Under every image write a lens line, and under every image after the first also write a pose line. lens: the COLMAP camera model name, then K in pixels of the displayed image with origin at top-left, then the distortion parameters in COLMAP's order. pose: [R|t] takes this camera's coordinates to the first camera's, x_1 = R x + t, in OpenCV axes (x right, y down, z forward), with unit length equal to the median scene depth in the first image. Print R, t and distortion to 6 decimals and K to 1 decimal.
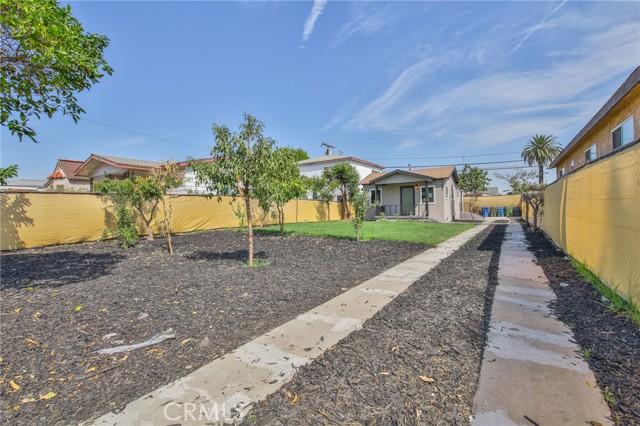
lens RADIAL K [[290.8, 0, 317.4], [0, 290.8, 187.7], [0, 0, 1]] dist [-0.001441, -0.007820]
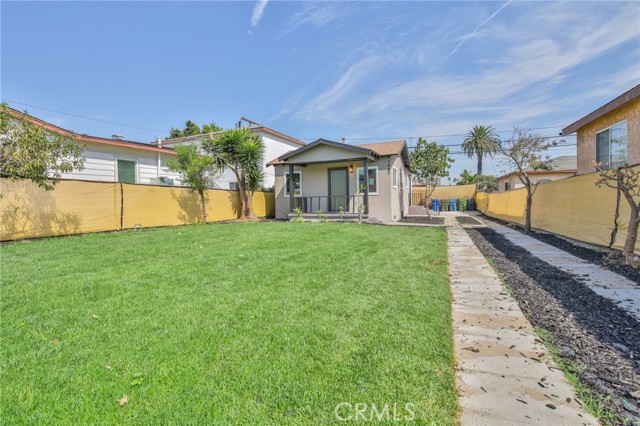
lens RADIAL K [[290.8, 0, 320.1], [0, 290.8, 191.7], [0, 0, 1]] dist [-0.001441, -0.007820]
pose [[0.982560, 0.005640, 0.185863, 0.106982], [-0.013251, 0.999122, 0.039732, 0.017283], [-0.185475, -0.041502, 0.981772, 0.261805]]
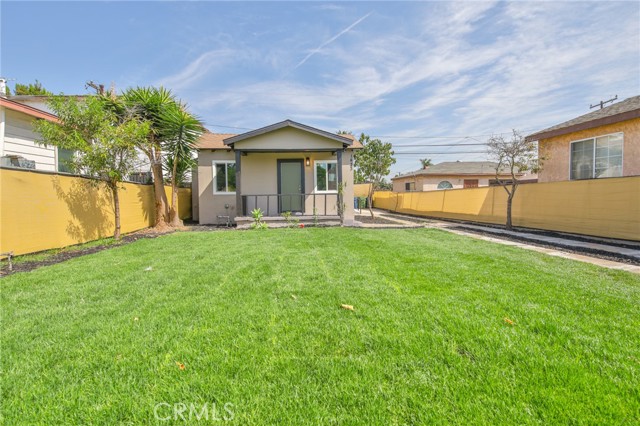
lens RADIAL K [[290.8, 0, 316.6], [0, 290.8, 191.1], [0, 0, 1]] dist [-0.001441, -0.007820]
pose [[0.781142, 0.015801, 0.624153, 0.007280], [-0.046370, 0.998387, 0.032758, 0.024737], [-0.622629, -0.054530, 0.780615, 0.398253]]
